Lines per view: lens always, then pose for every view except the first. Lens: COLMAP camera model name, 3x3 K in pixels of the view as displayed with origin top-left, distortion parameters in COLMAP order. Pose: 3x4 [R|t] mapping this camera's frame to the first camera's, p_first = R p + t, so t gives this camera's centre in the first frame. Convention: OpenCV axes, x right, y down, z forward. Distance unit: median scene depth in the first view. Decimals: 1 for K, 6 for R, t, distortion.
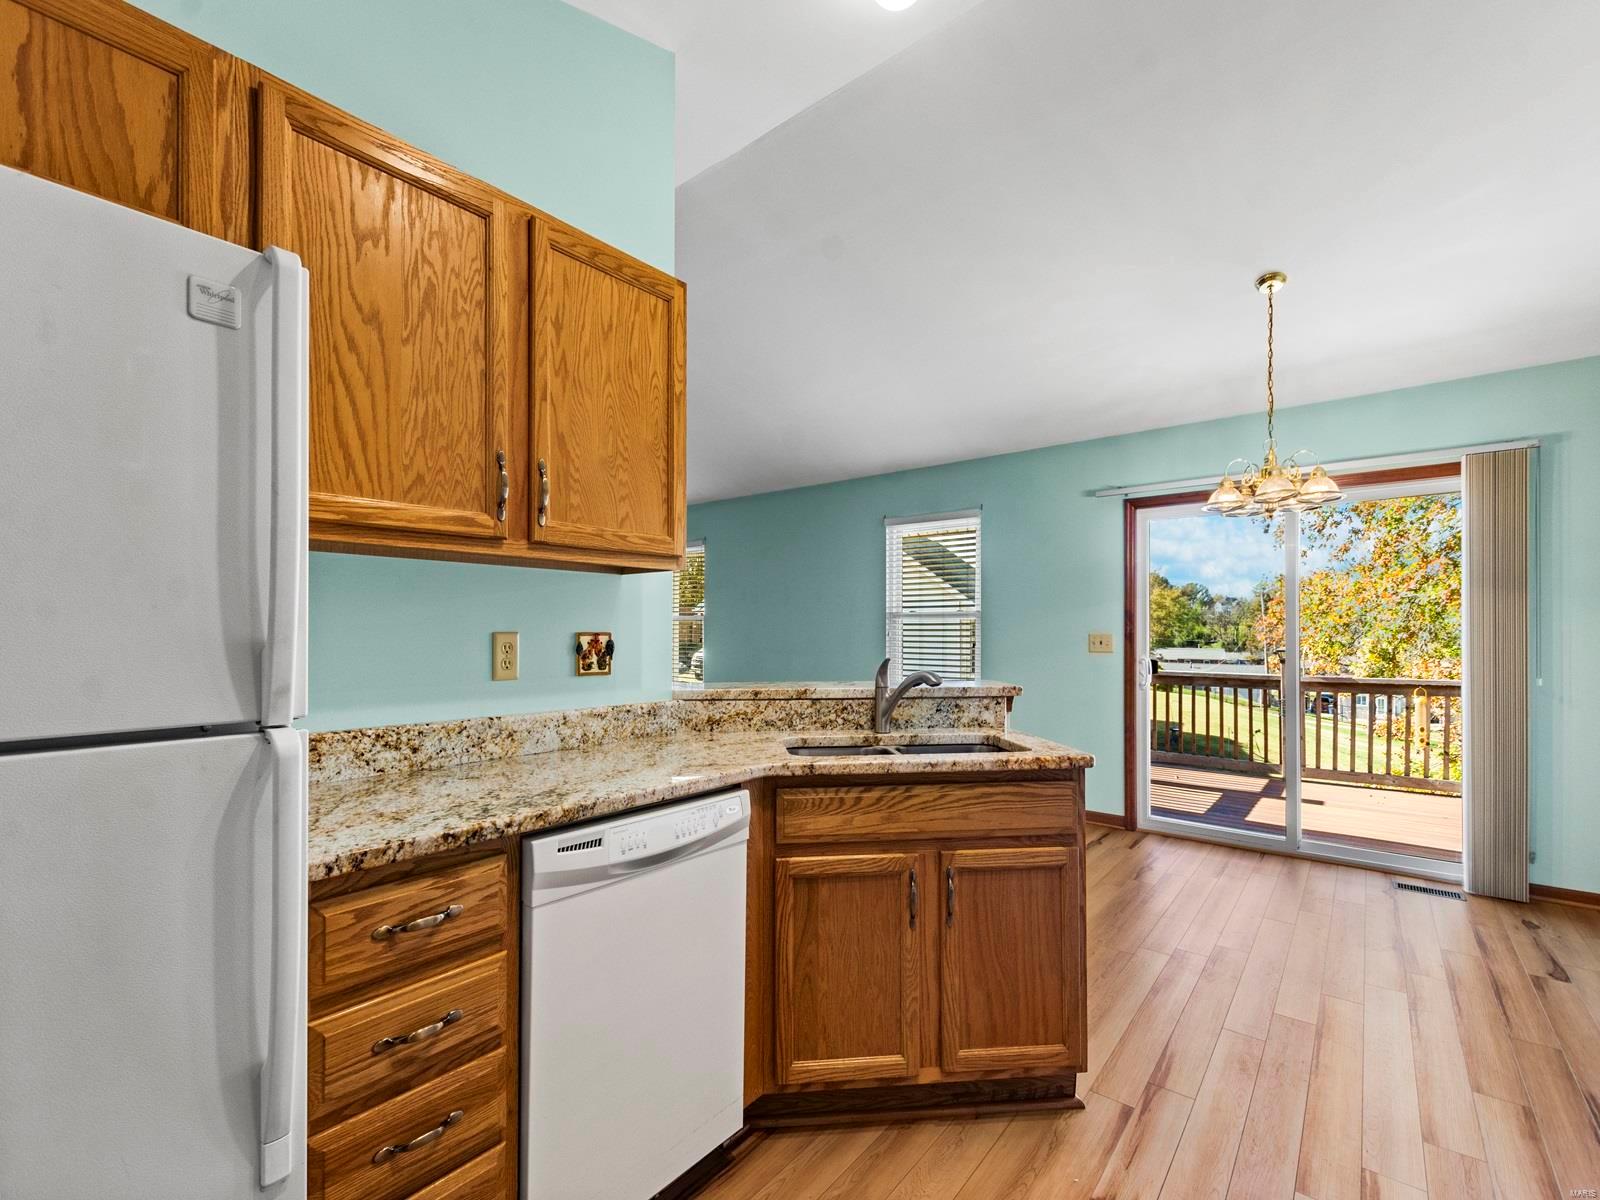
lens RADIAL K [[695.1, 0, 760.1], [0, 695.1, 618.5], [0, 0, 1]] dist [-0.042807, 0.009859]
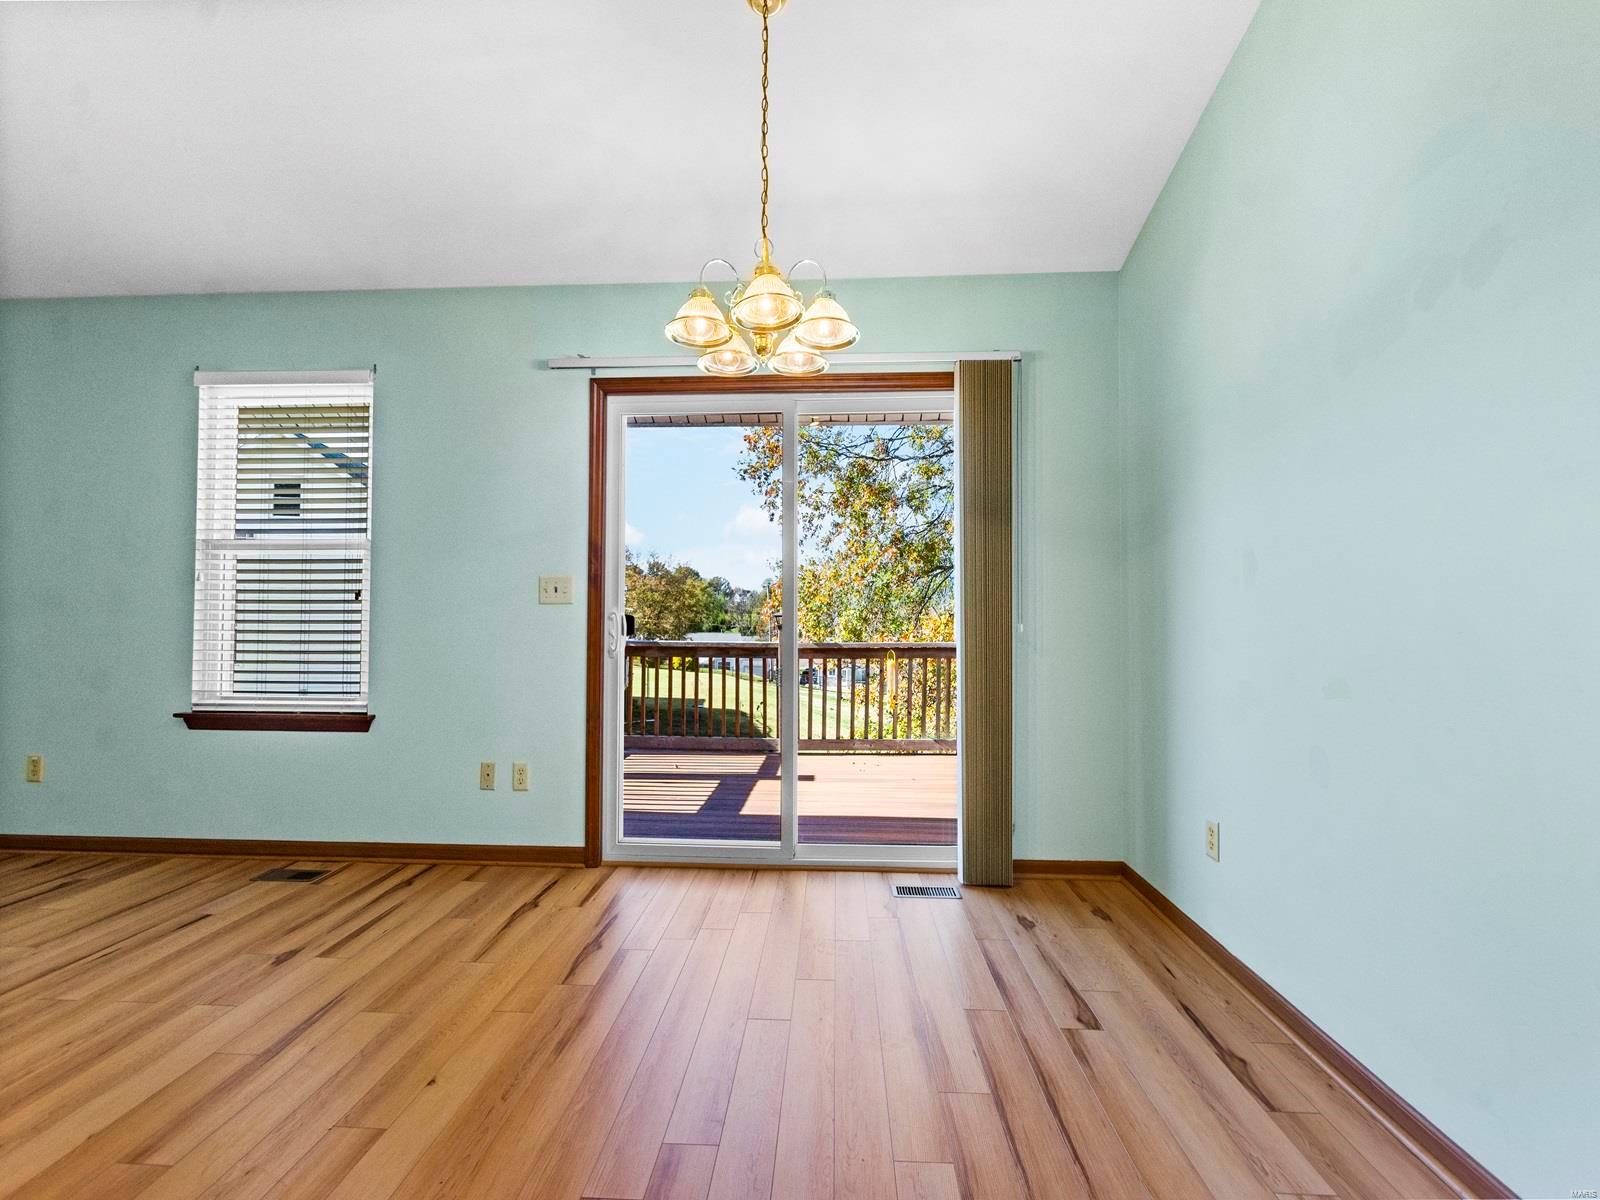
lens RADIAL K [[705.0, 0, 800.0], [0, 705.0, 600.0], [0, 0, 1]] dist [0.001624, 0.000200]
pose [[0.777430, 0.016846, 0.628744, 0.222920], [-0.011968, 0.999856, -0.011991, 0.045217], [-0.628856, 0.001797, 0.777520, 0.284352]]
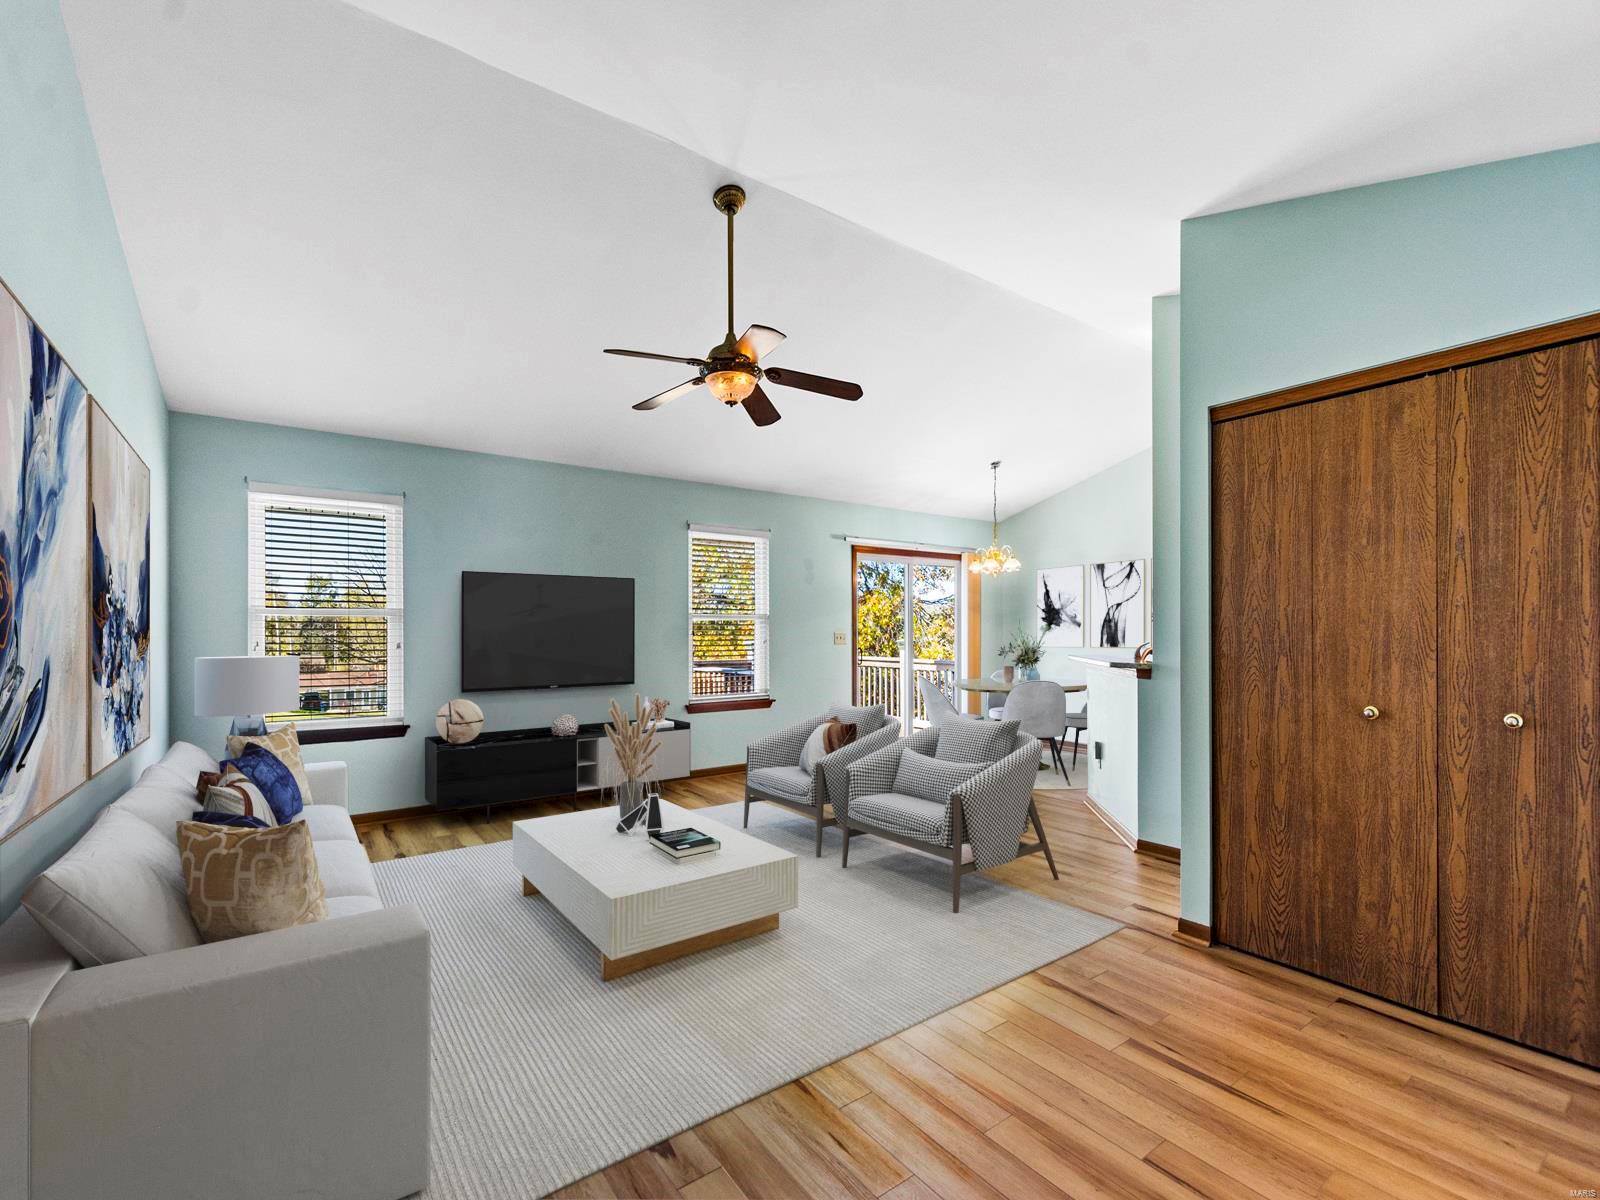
lens RADIAL K [[708.9, 0, 798.7], [0, 708.9, 640.1], [0, 0, 1]] dist [-0.000449, 0.000000]
pose [[0.210079, -0.013181, 0.977596, -0.920111], [-0.007044, 0.999863, 0.014995, 0.015591], [-0.977659, -0.010037, 0.209957, 0.681405]]
